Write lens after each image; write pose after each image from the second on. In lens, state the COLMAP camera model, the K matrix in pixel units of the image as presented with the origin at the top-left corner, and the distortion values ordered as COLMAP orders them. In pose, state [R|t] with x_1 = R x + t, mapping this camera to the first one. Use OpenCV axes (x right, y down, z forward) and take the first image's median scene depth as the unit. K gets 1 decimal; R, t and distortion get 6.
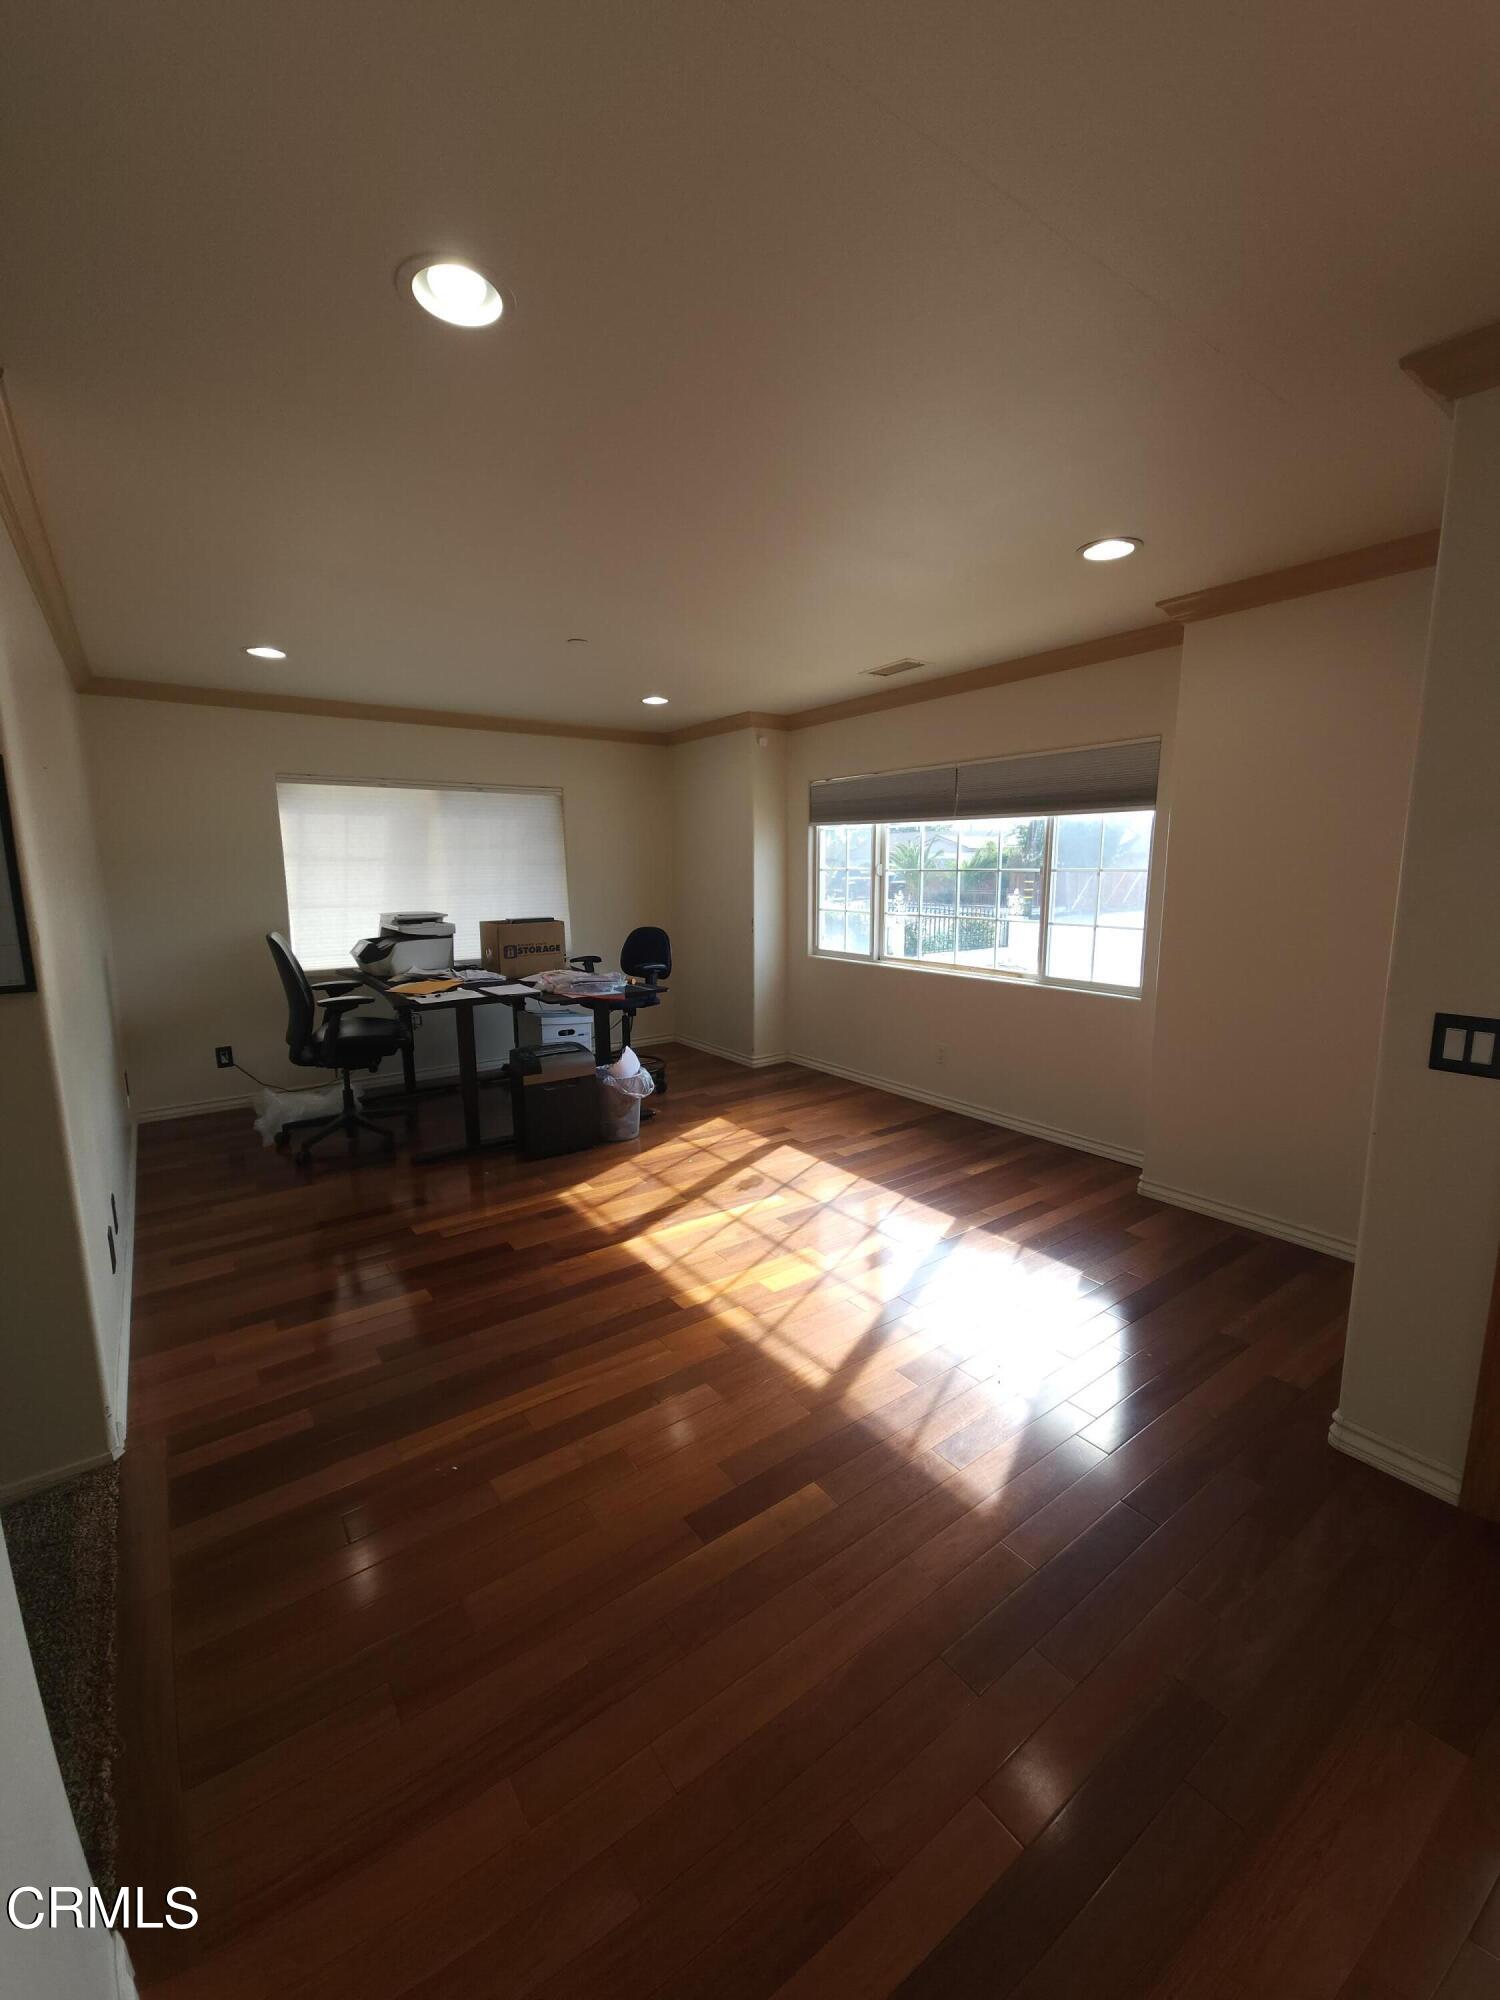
lens RADIAL K [[812.1, 0, 757.4], [0, 812.1, 1003.1], [0, 0, 1]] dist [-0.002445, -0.000328]
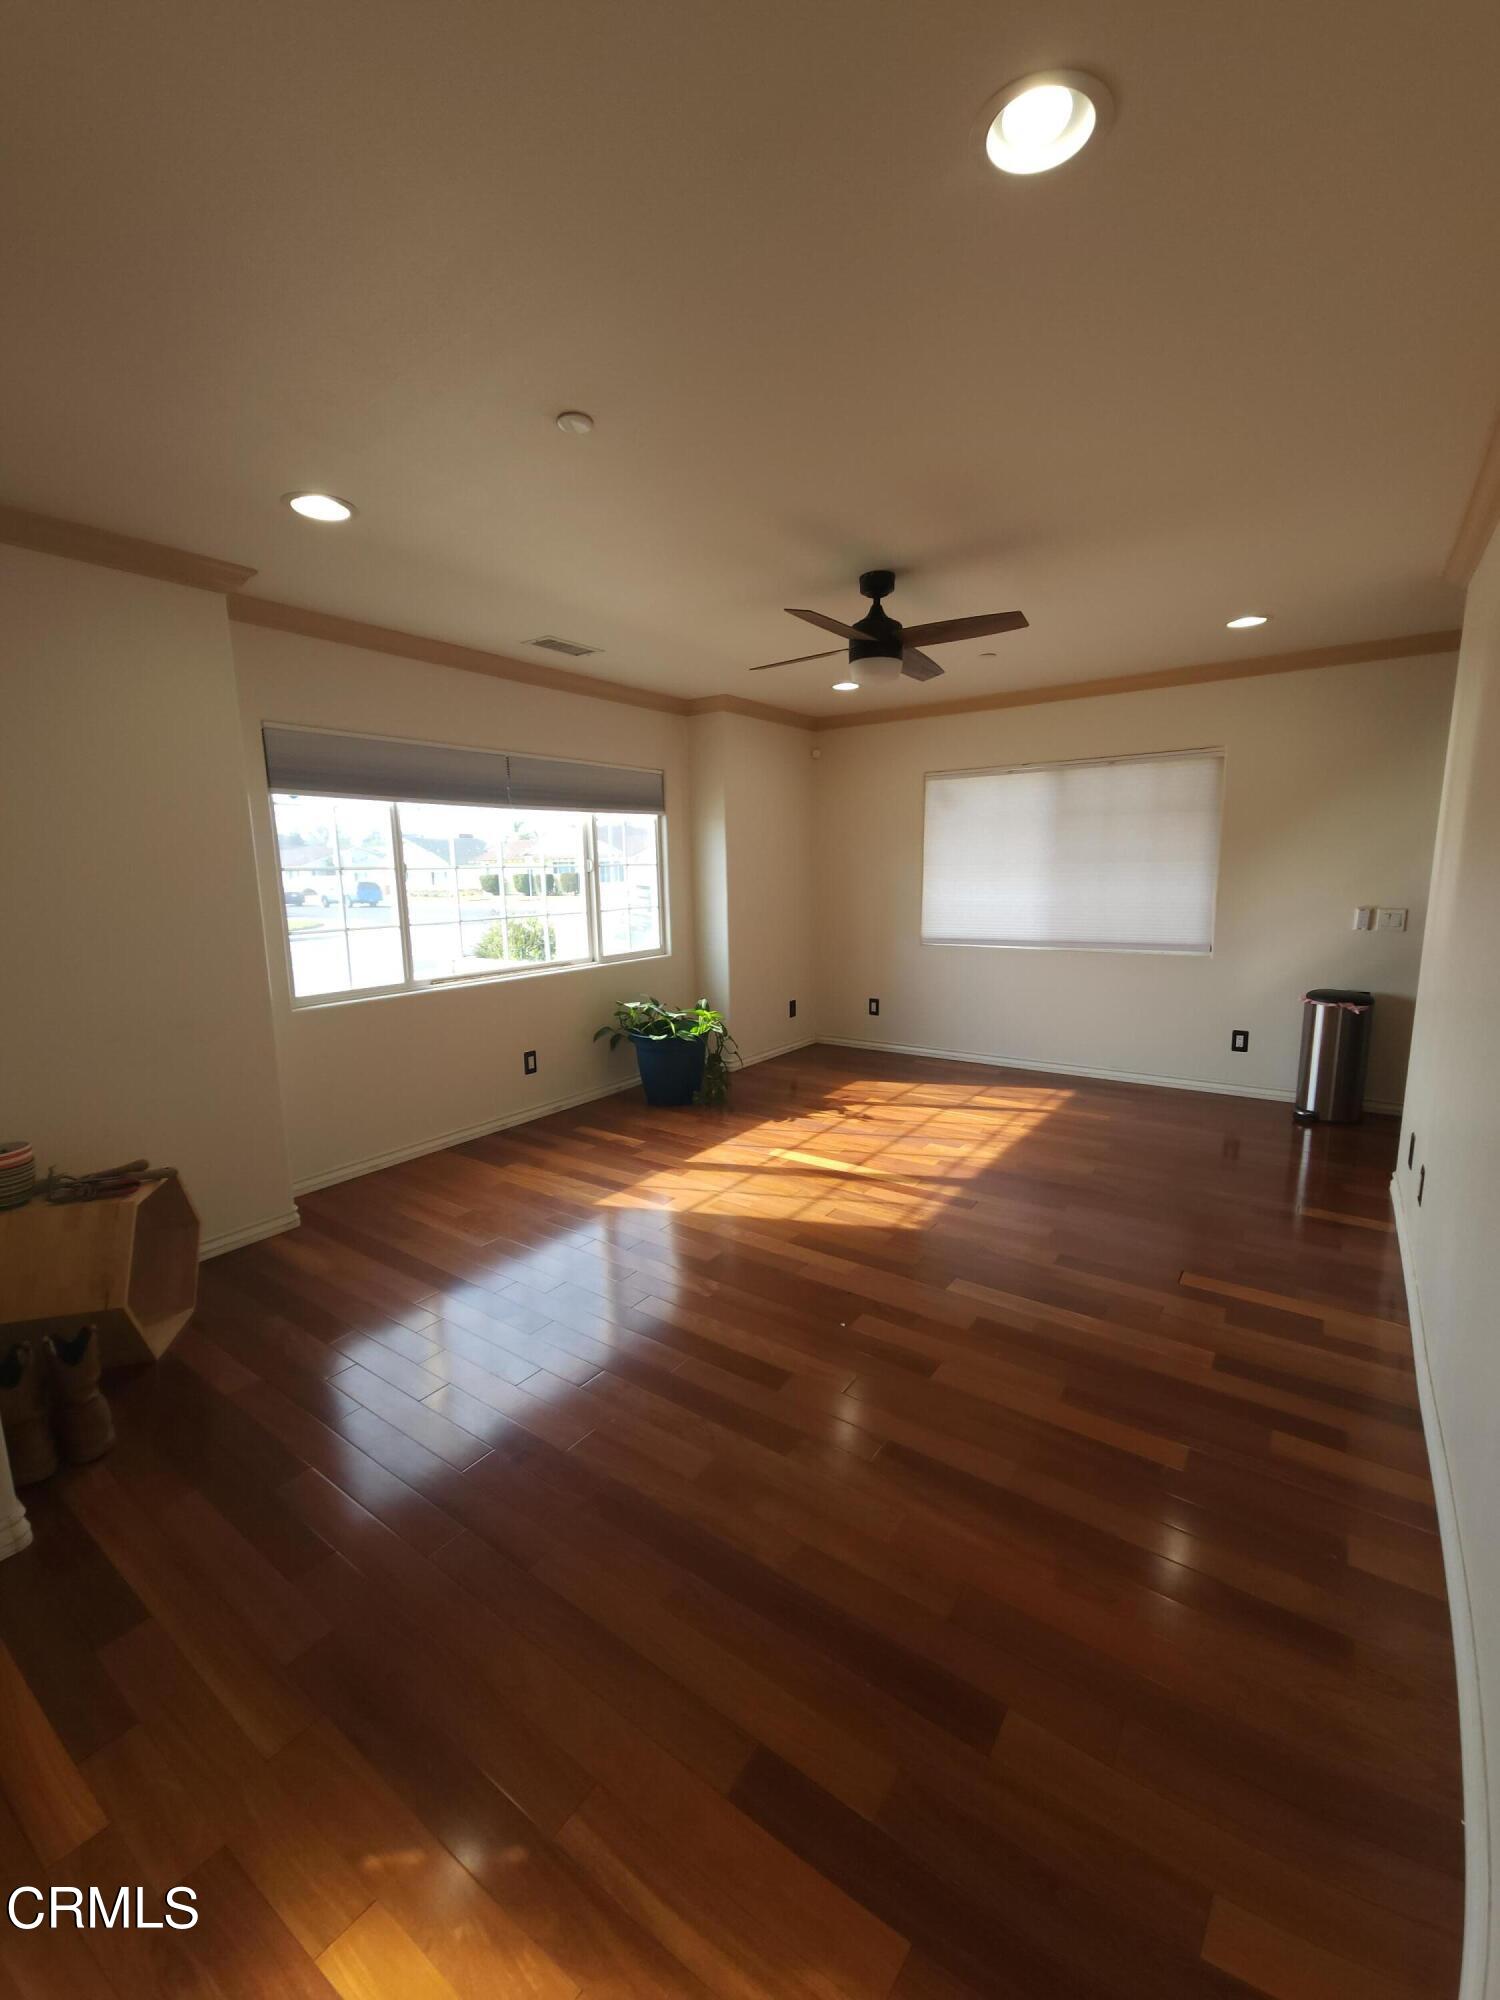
lens RADIAL K [[812.1, 0, 759.6], [0, 812.1, 1000.9], [0, 0, 1]] dist [-0.002445, -0.000328]
pose [[-0.317283, -0.148781, 0.936587, -0.675013], [0.167468, 0.963305, 0.209758, -0.147048], [-0.933427, 0.223401, -0.280724, 0.933918]]
